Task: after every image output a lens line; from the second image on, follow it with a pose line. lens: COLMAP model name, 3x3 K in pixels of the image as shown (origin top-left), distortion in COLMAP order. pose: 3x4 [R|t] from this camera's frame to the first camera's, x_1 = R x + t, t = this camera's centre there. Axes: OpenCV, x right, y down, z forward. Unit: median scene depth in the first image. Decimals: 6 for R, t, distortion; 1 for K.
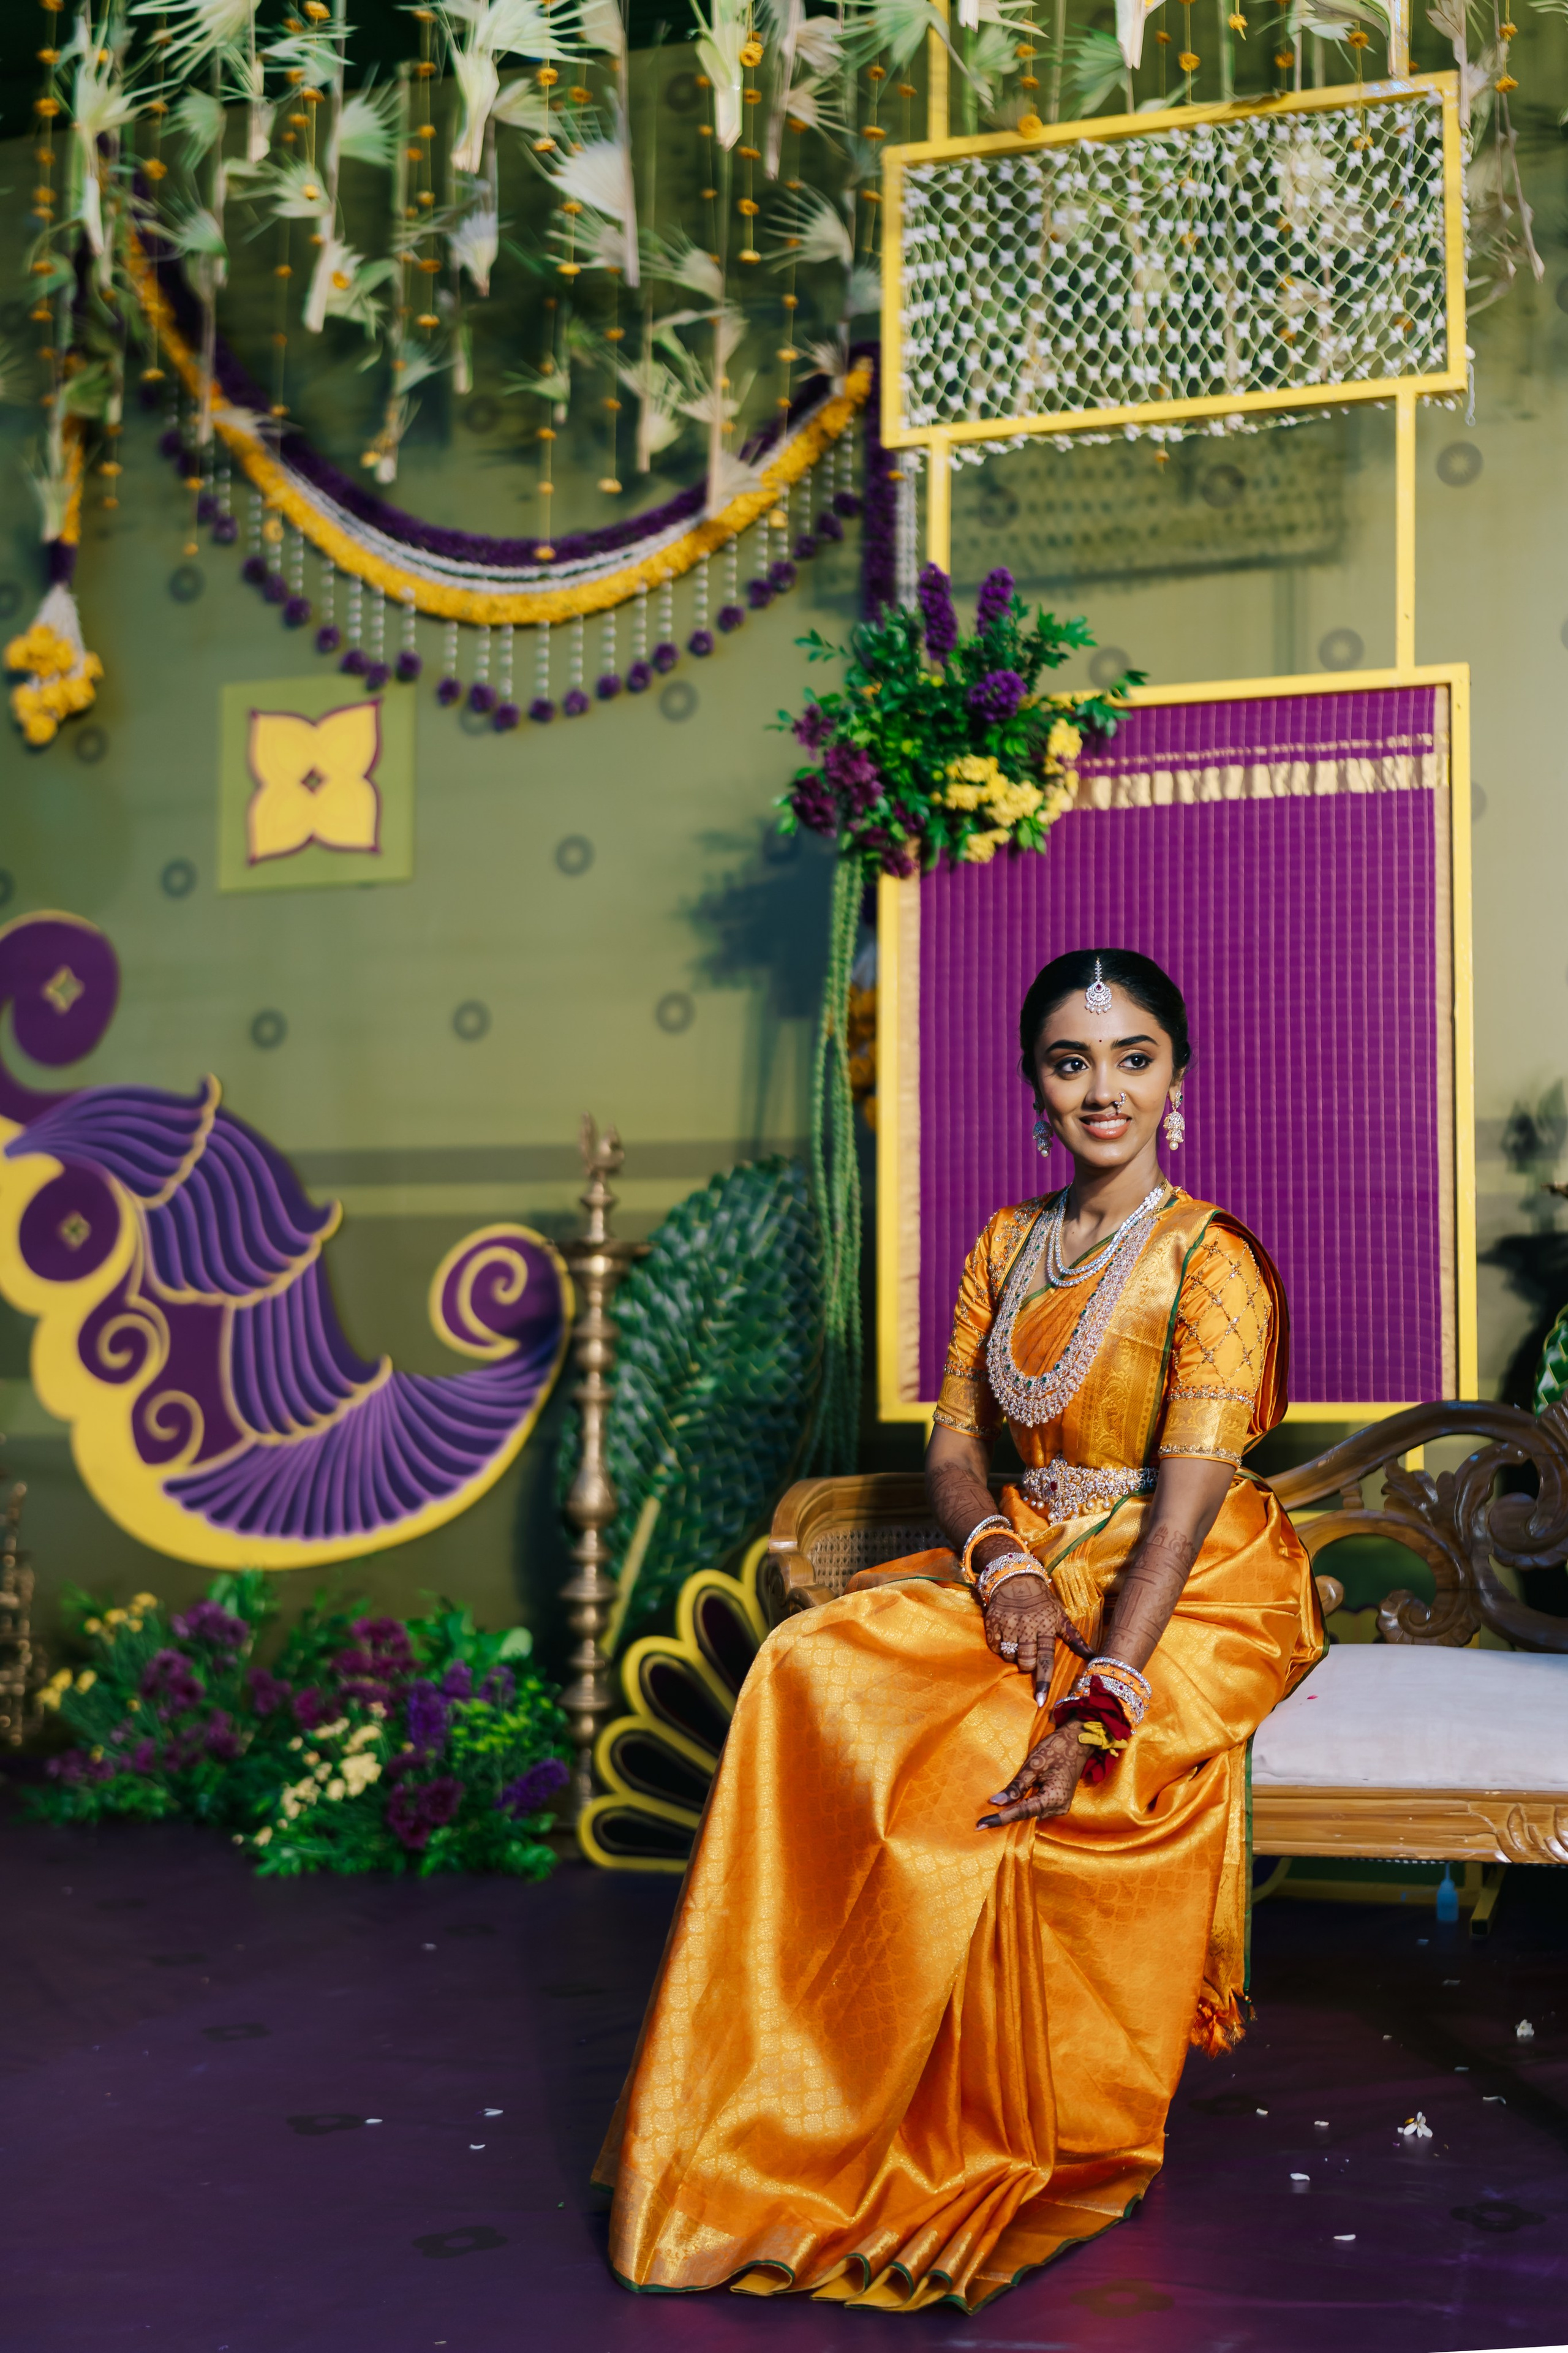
lens RADIAL K [[2372.6, 0, 1014.9], [0, 2372.6, 1292.8], [0, 0, 1]] dist [0.002425, -0.006691]
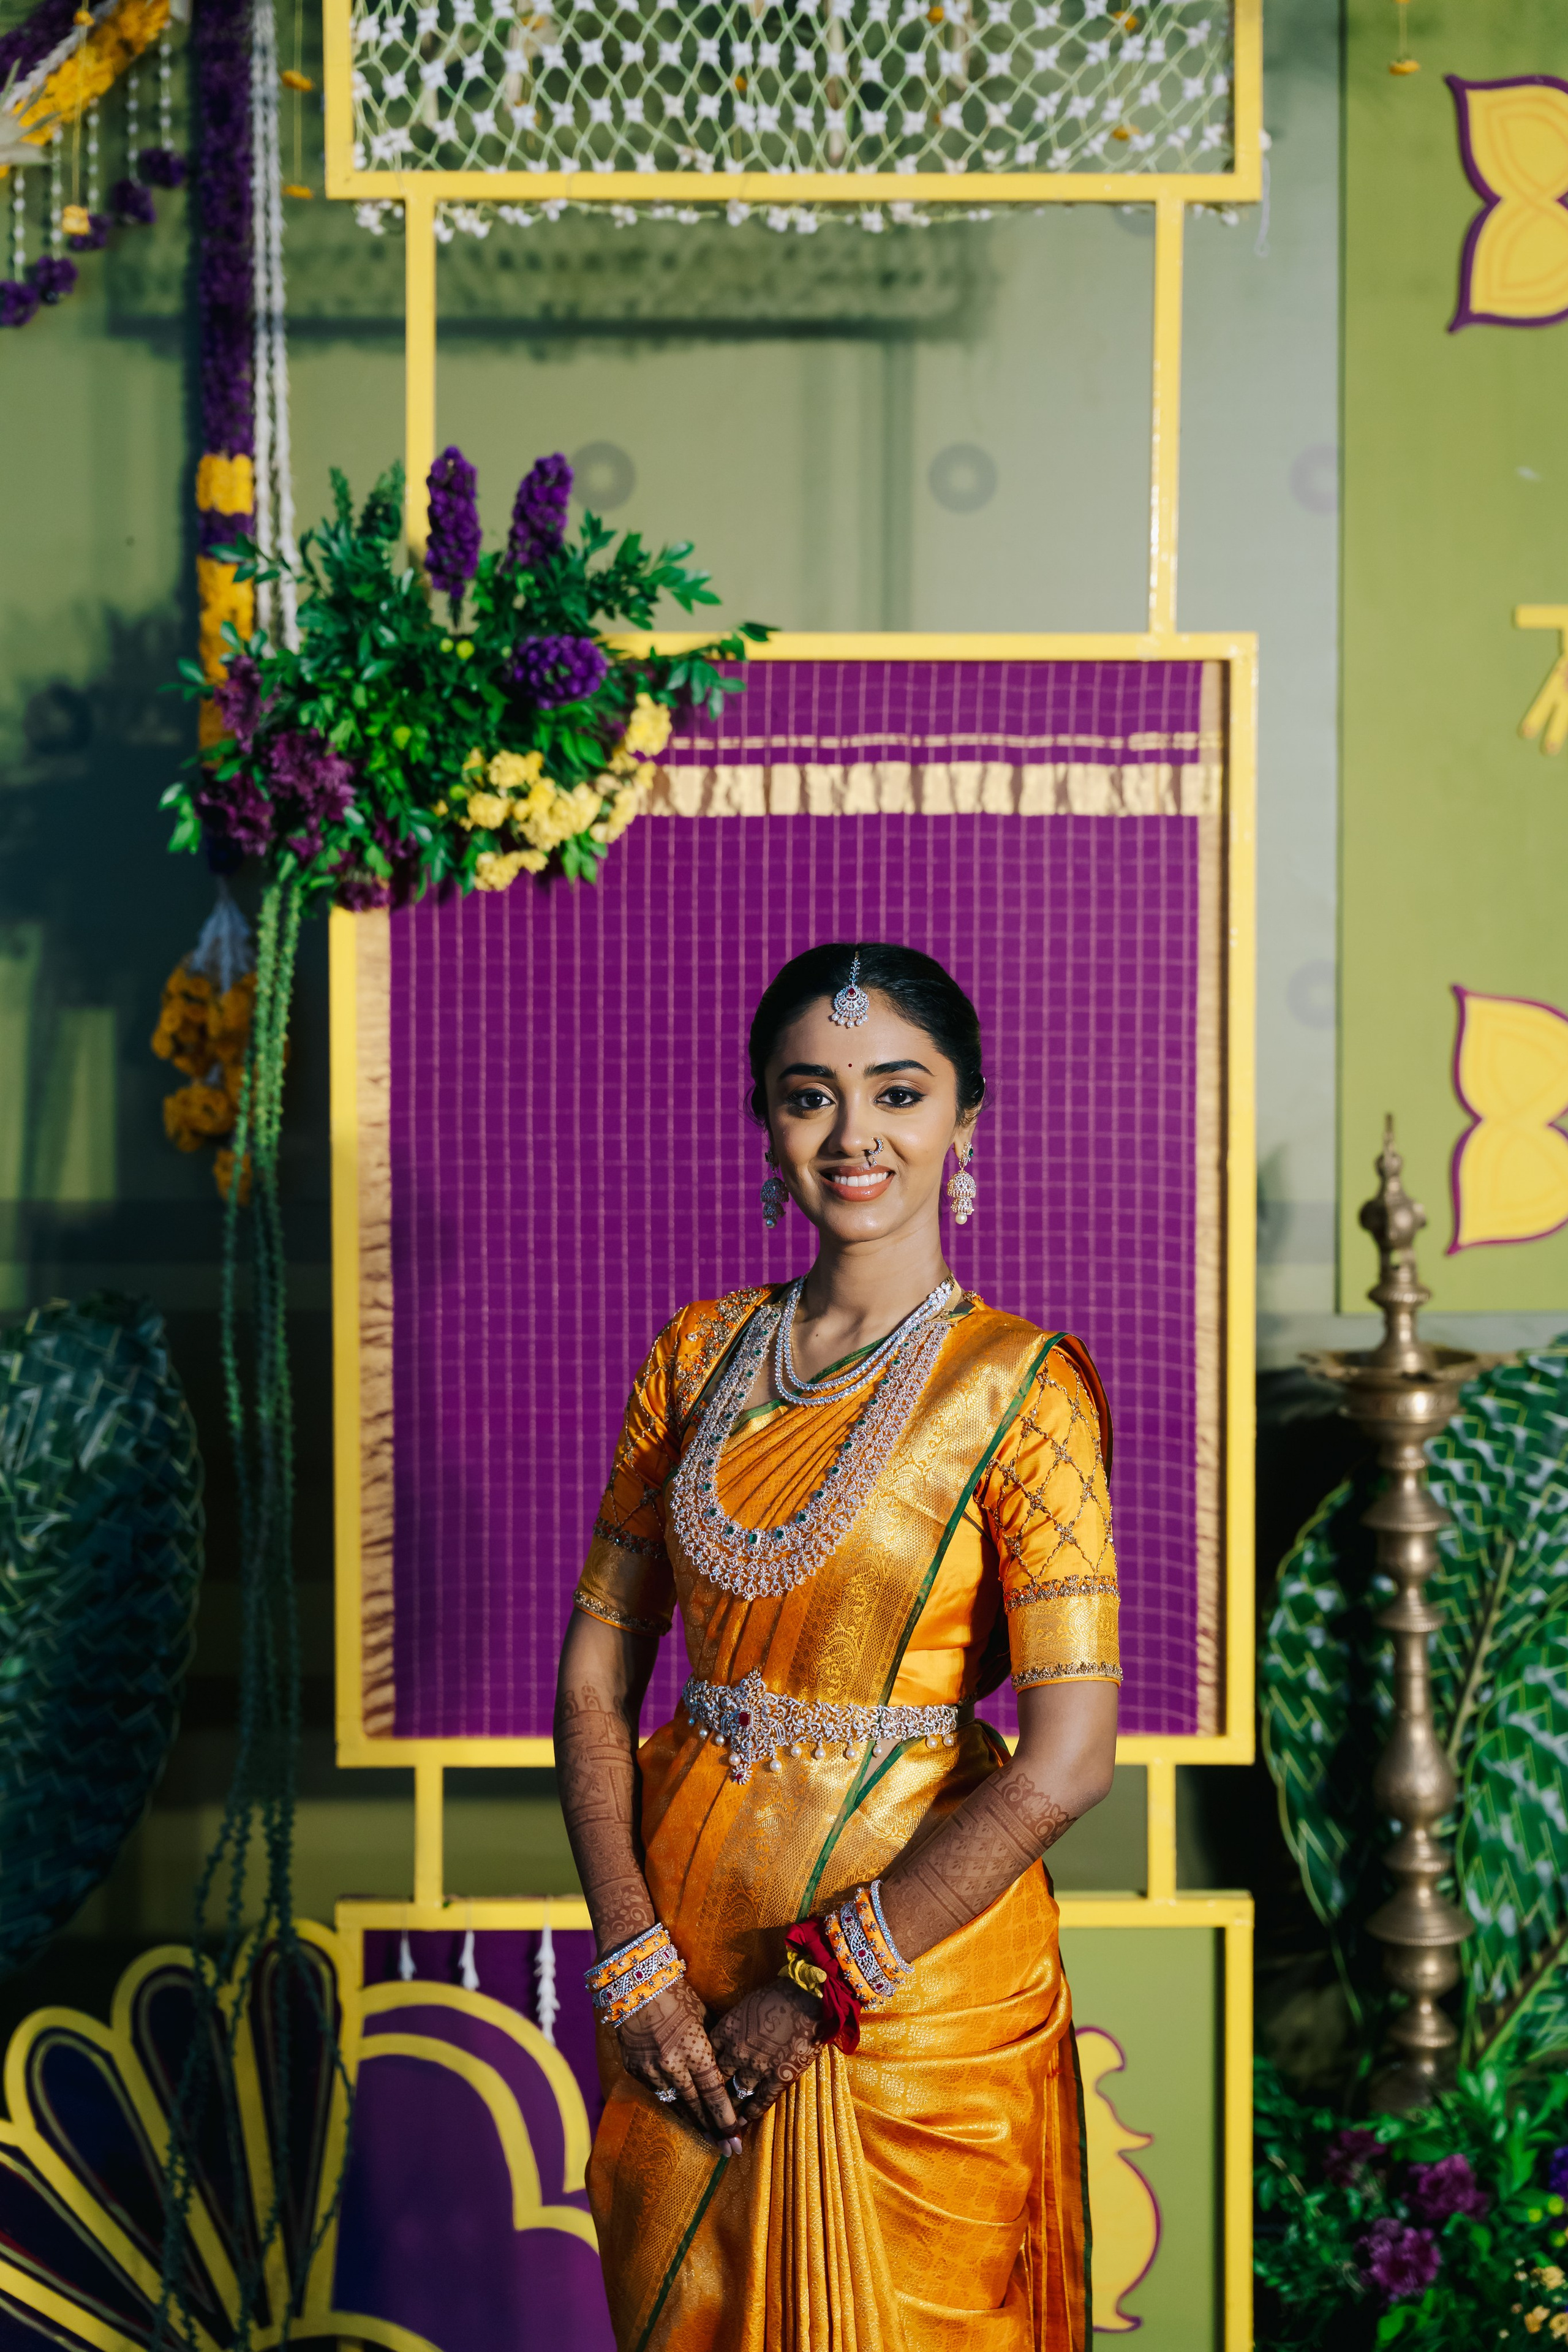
lens RADIAL K [[3422.2, 0, 814.7], [0, 3422.2, 1131.1], [0, 0, 1]] dist [0.046528, -0.016342]
pose [[0.966246, -0.013288, 0.257280, -0.168379], [-0.013160, 0.994819, 0.100804, -0.212853], [-0.257286, -0.100788, 0.961065, 0.095864]]
